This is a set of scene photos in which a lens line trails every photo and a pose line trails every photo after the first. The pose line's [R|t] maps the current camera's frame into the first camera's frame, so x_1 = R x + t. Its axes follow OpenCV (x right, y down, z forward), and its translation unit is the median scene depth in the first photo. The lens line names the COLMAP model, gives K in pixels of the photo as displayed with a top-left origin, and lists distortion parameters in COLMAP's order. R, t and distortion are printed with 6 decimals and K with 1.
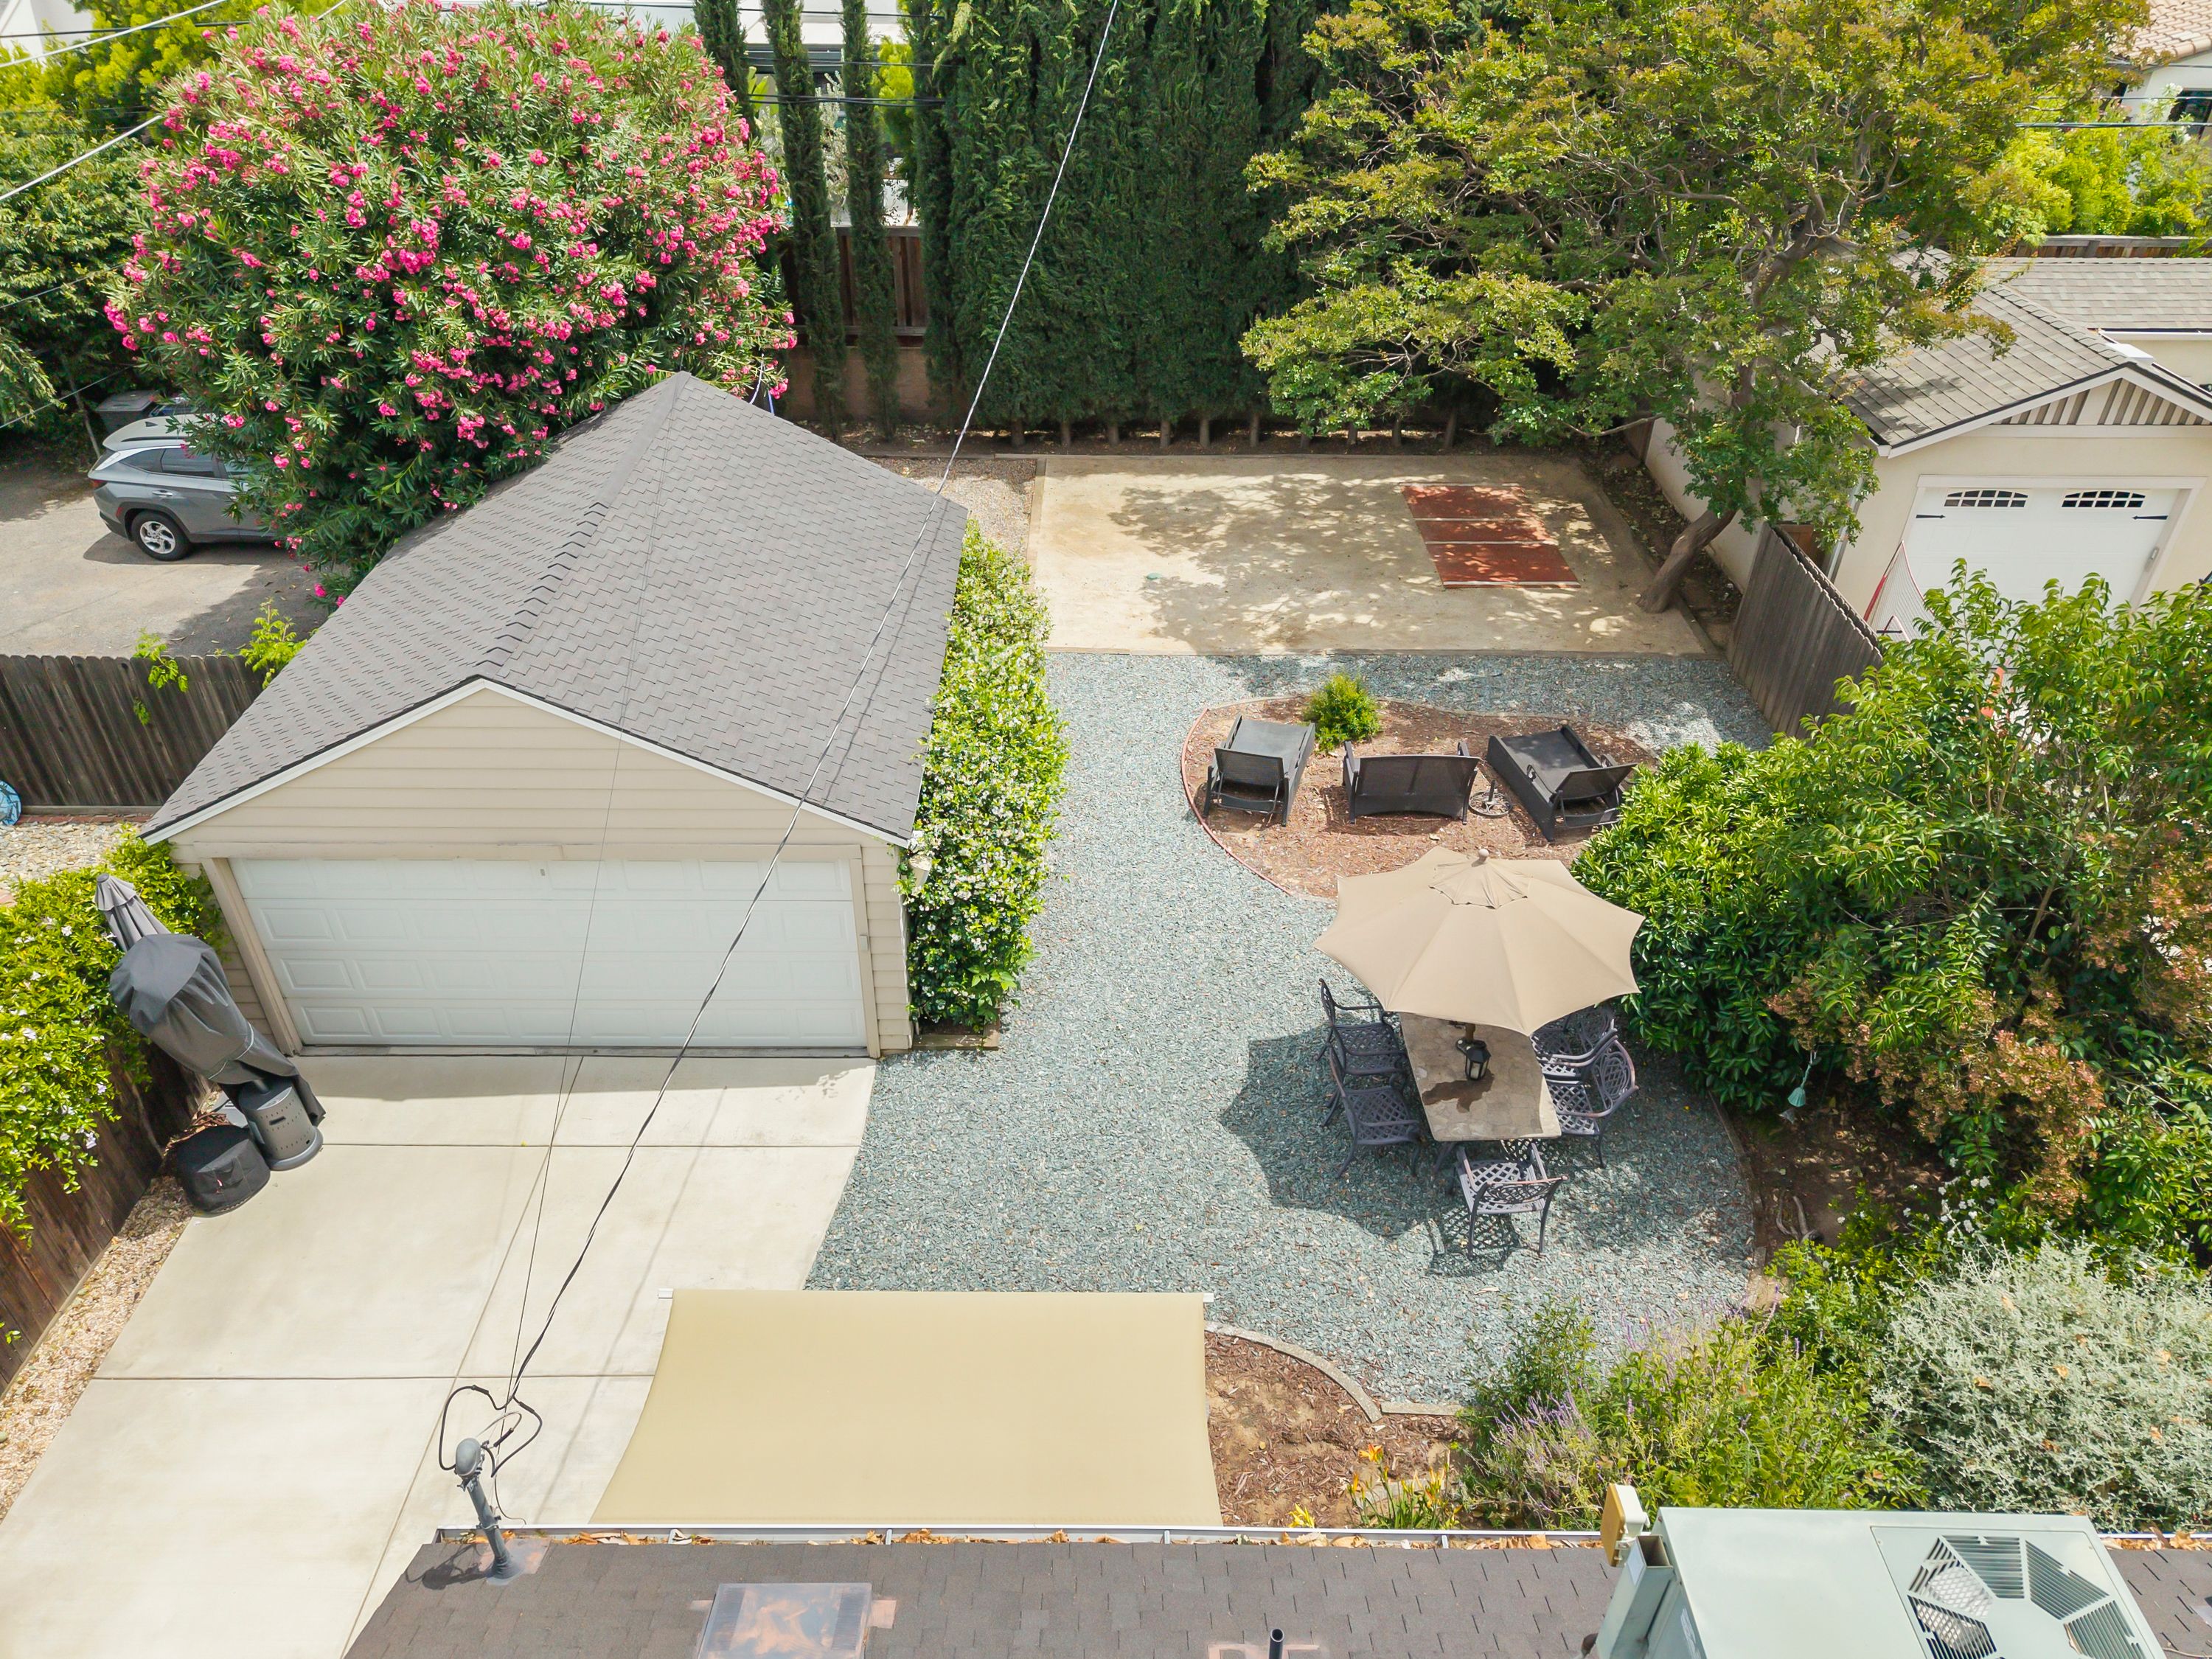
lens RADIAL K [[1476.7, 0, 1106.0], [0, 1476.7, 829.5], [0, 0, 1]] dist [0.038652, -0.049927]
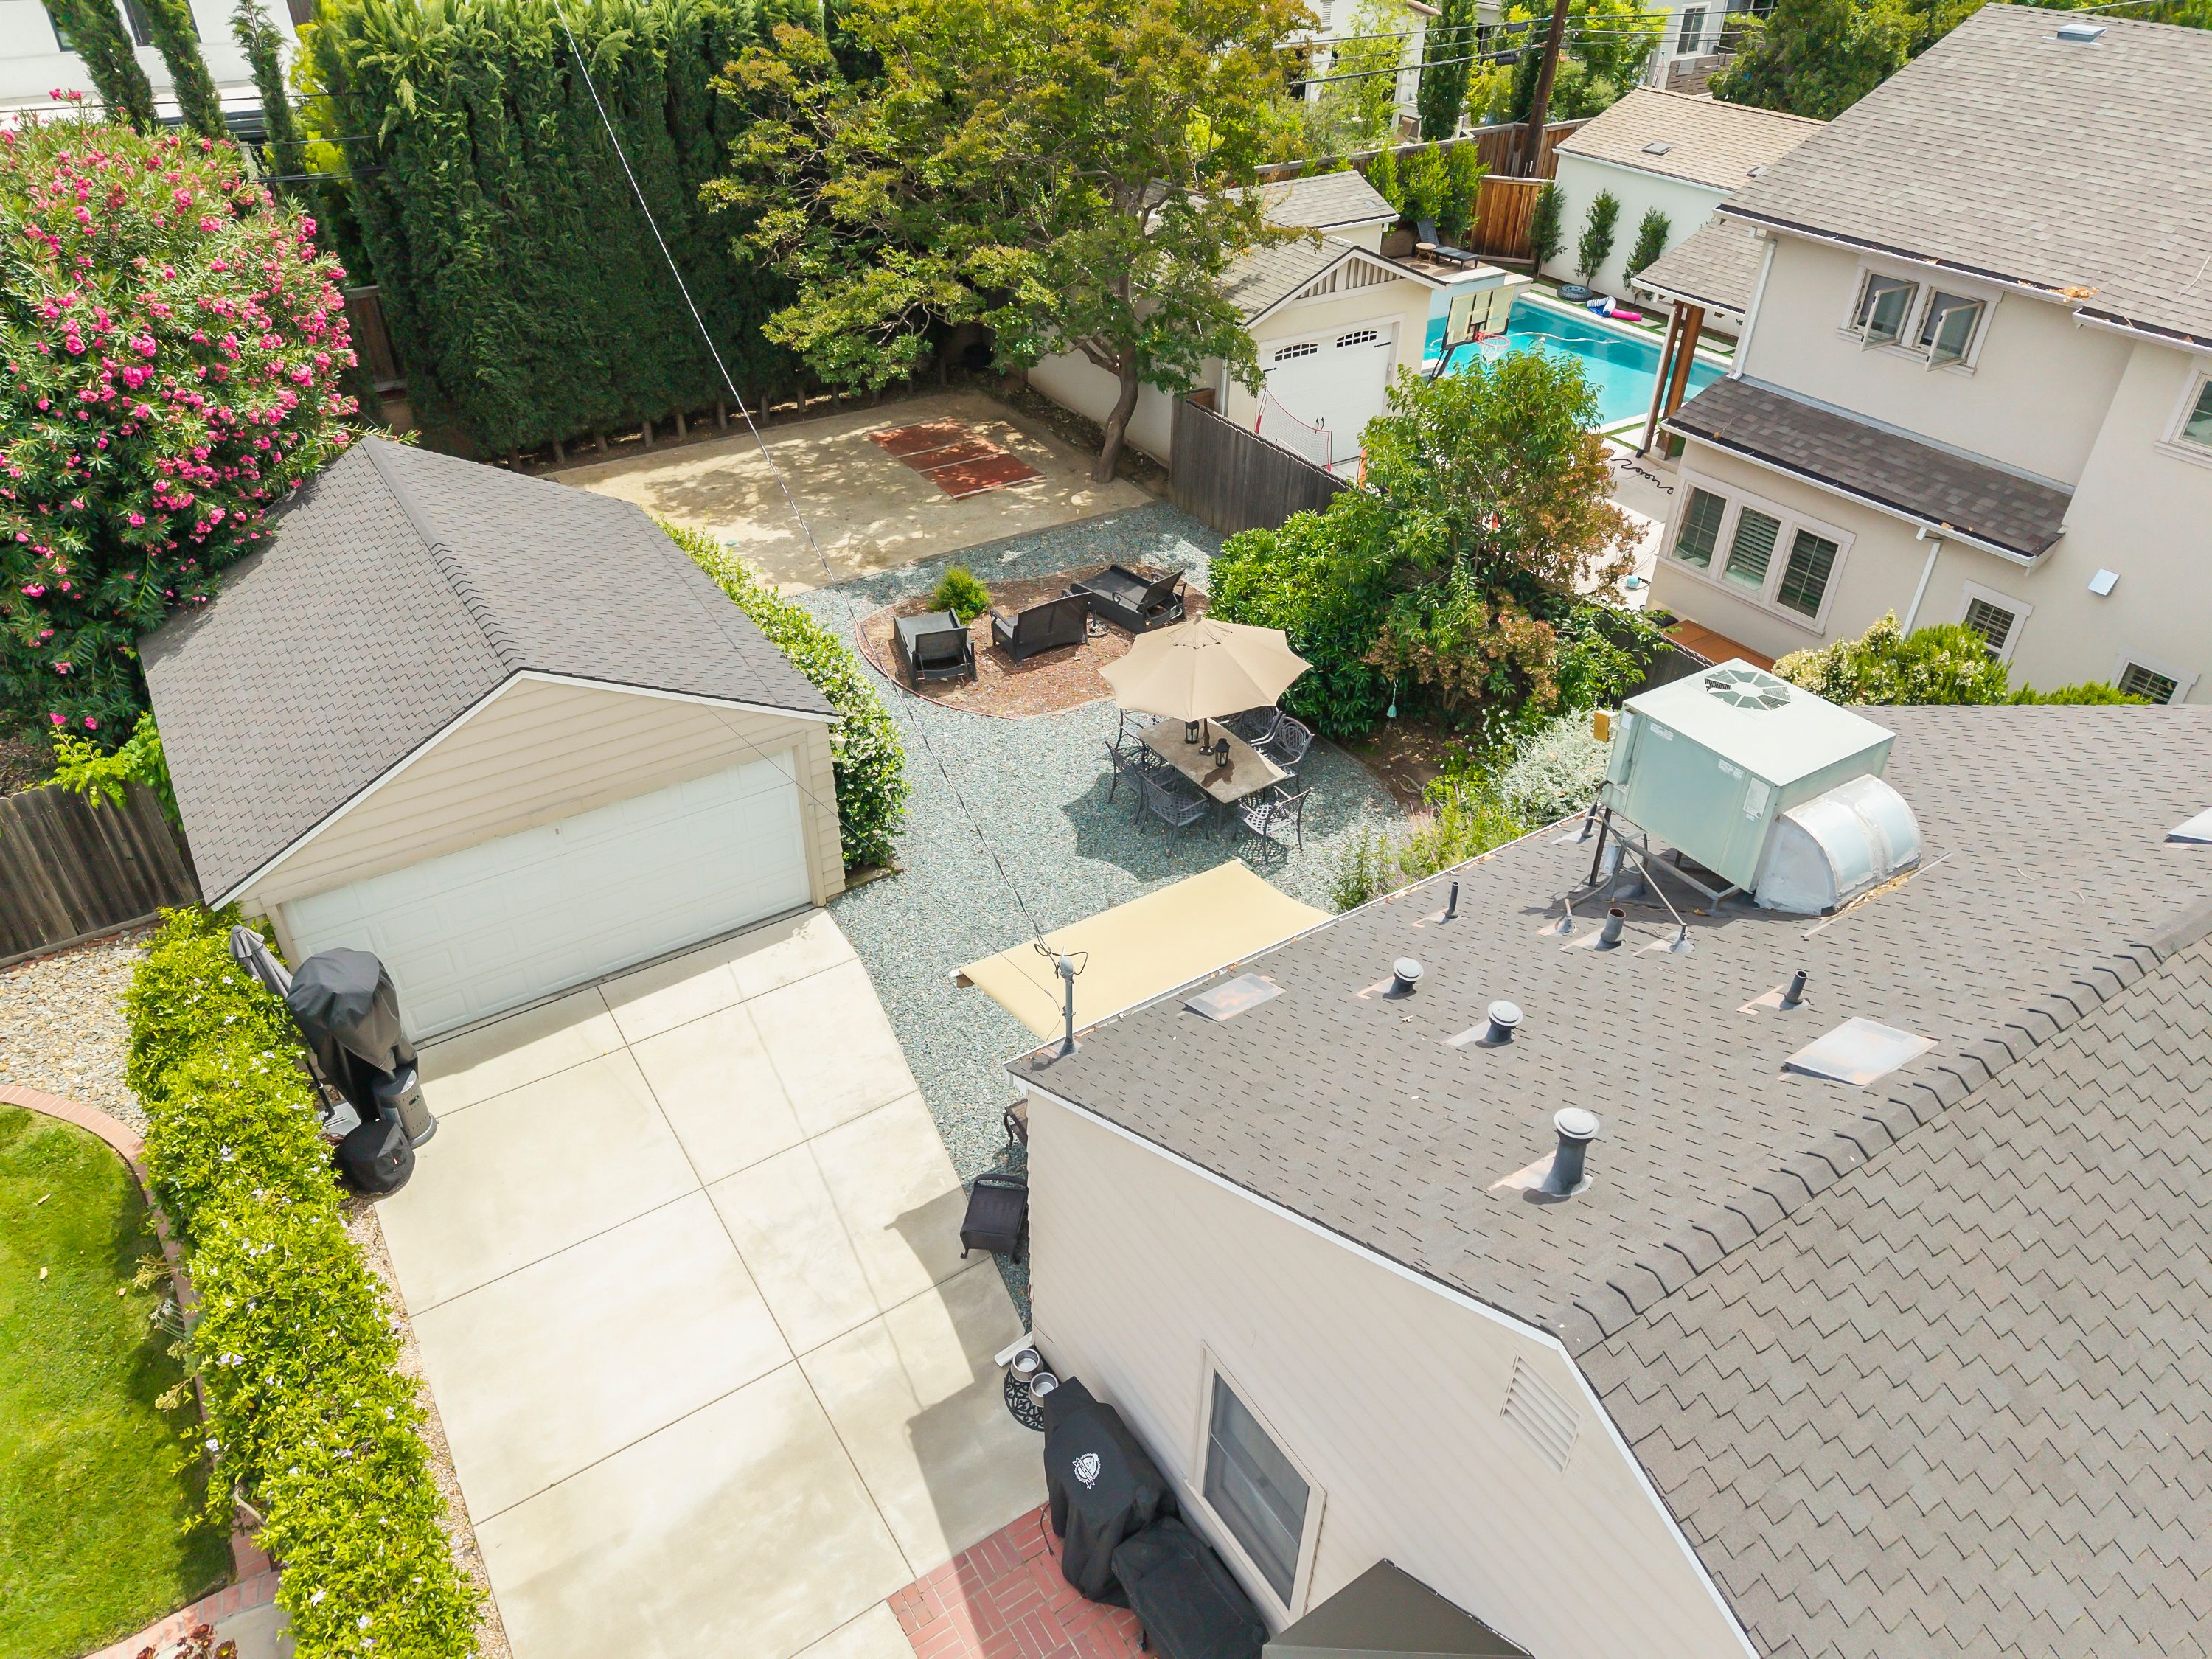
lens RADIAL K [[1476.7, 0, 1106.0], [0, 1476.7, 829.5], [0, 0, 1]] dist [0.038652, -0.049927]
pose [[0.837970, -0.316546, 0.444527, -0.378444], [0.313776, 0.945940, 0.082107, 0.047996], [-0.446487, 0.070679, 0.891994, -0.201078]]
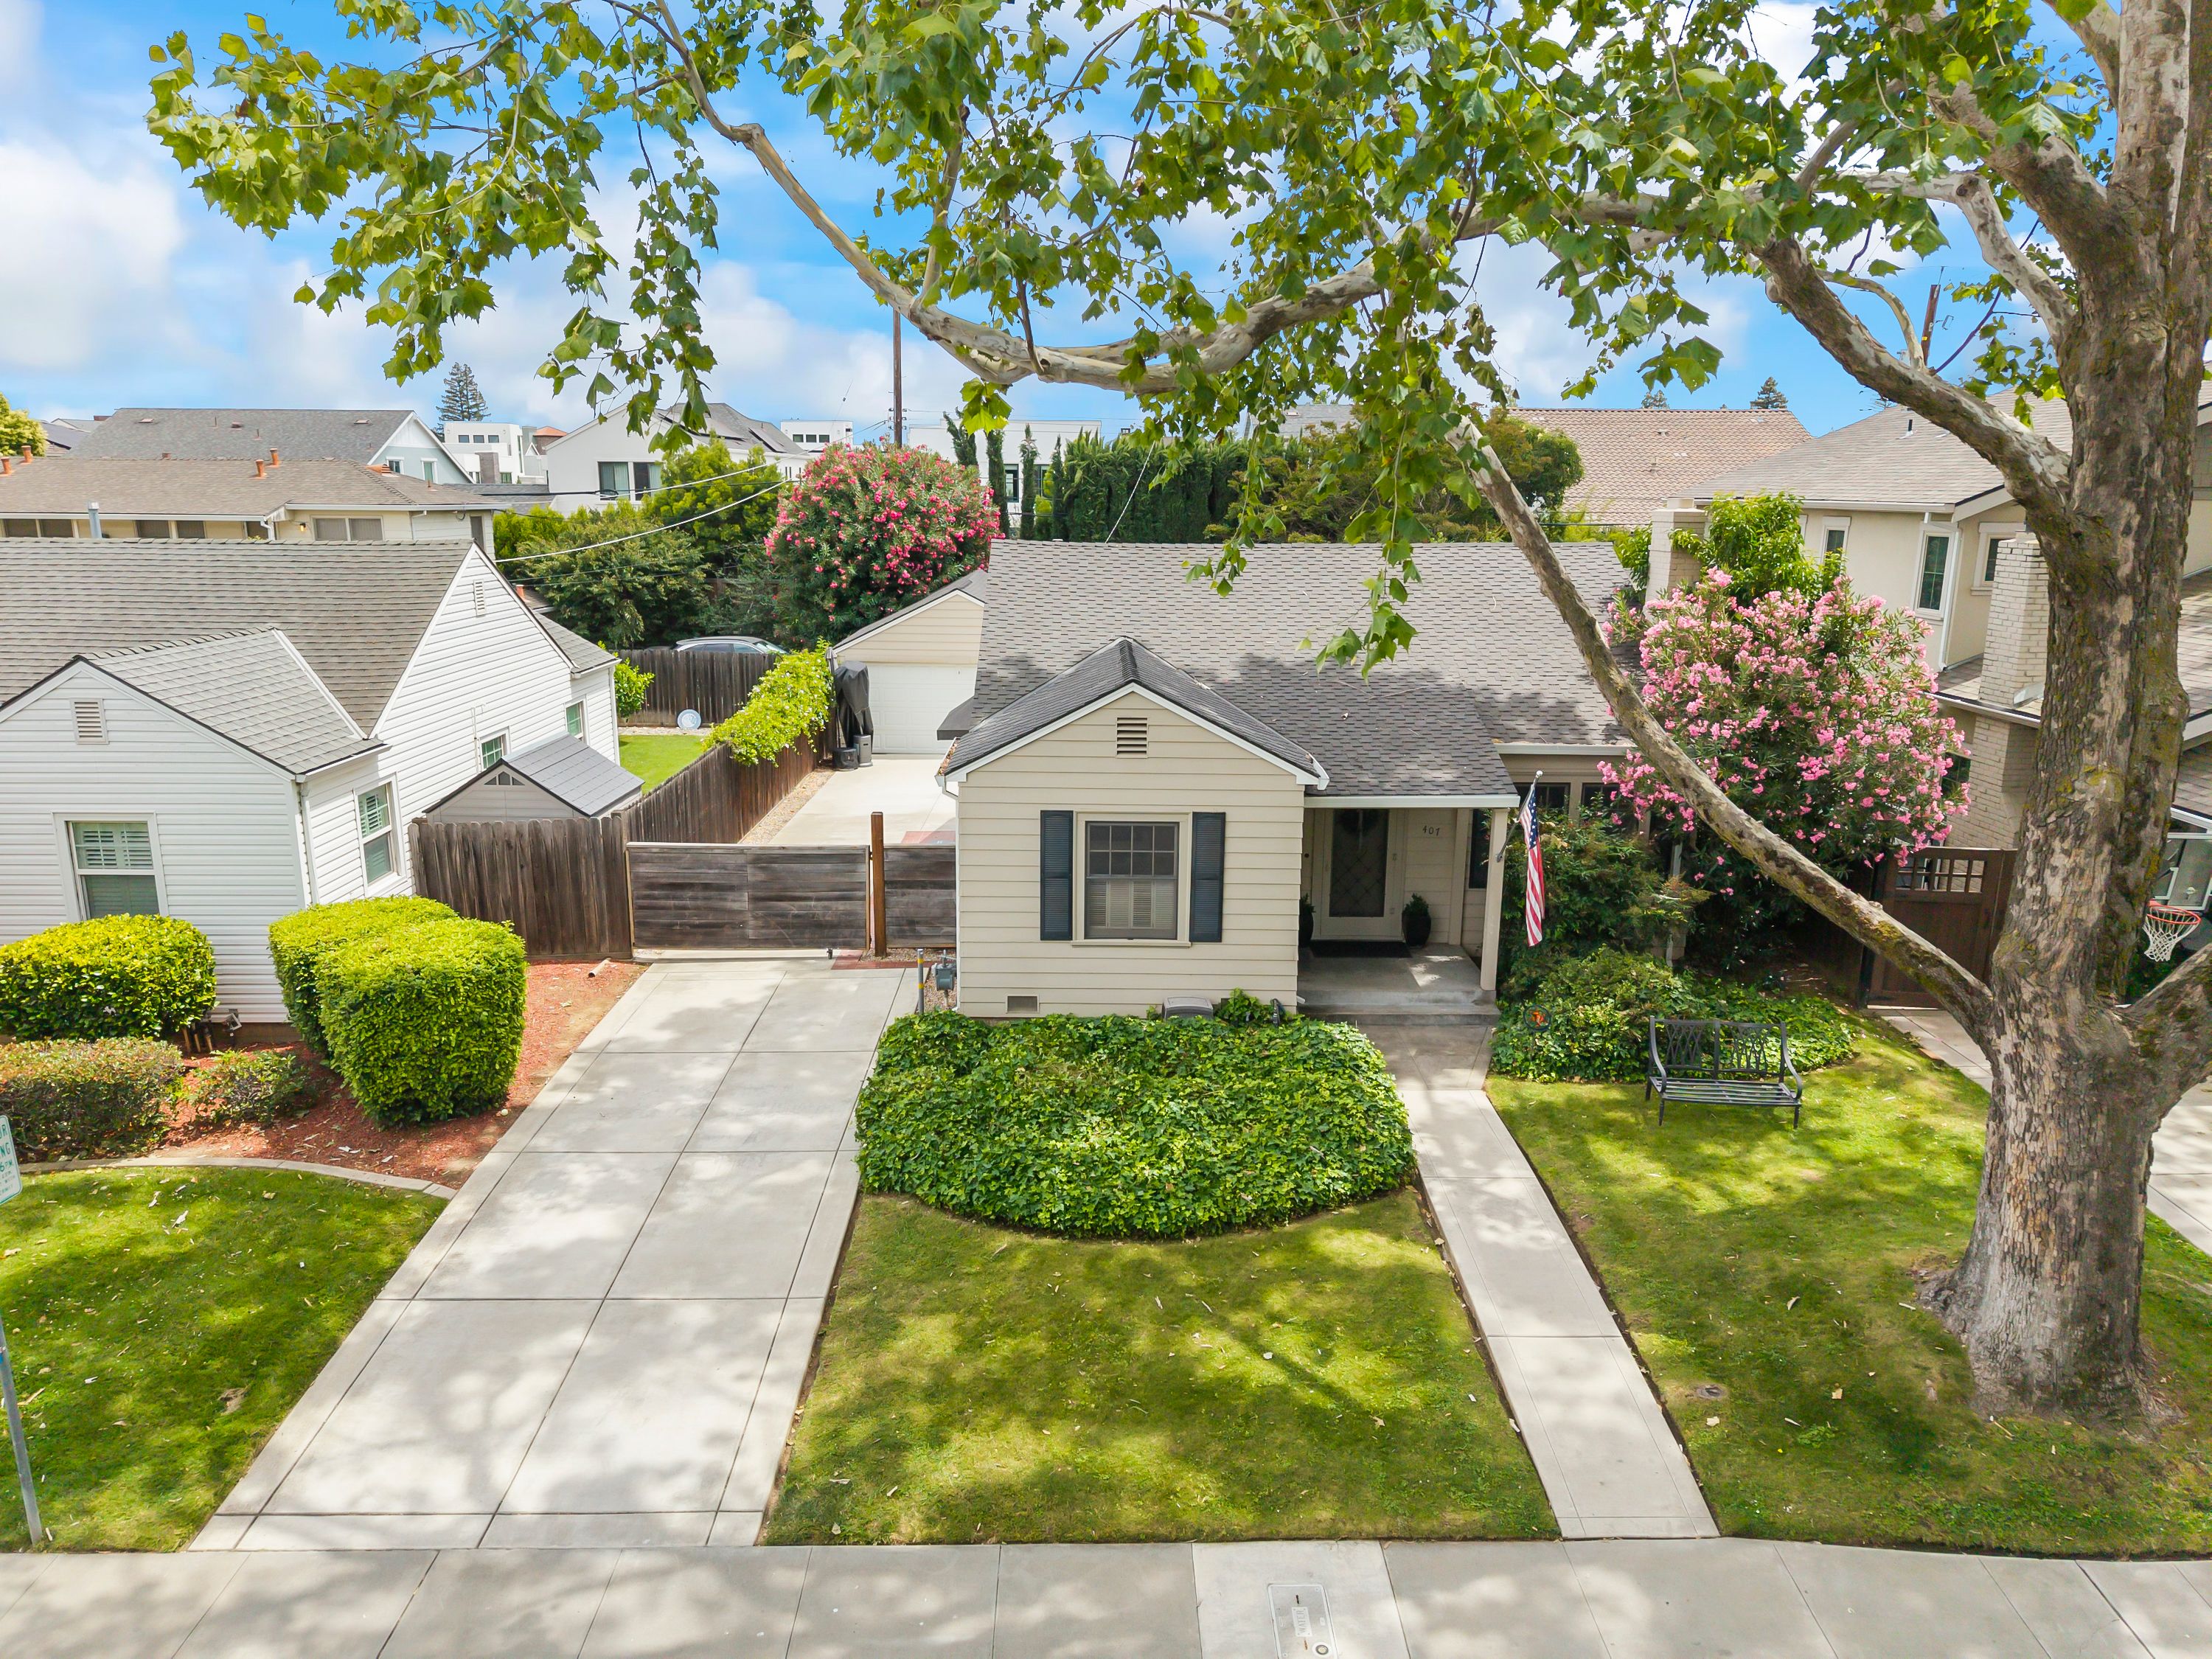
lens RADIAL K [[1476.7, 0, 1106.0], [0, 1476.7, 829.5], [0, 0, 1]] dist [0.038652, -0.049927]
pose [[0.999971, -0.005700, 0.005110, -0.085532], [0.007245, 0.920224, -0.391324, 0.974440], [-0.002472, 0.391350, 0.920239, -1.011779]]
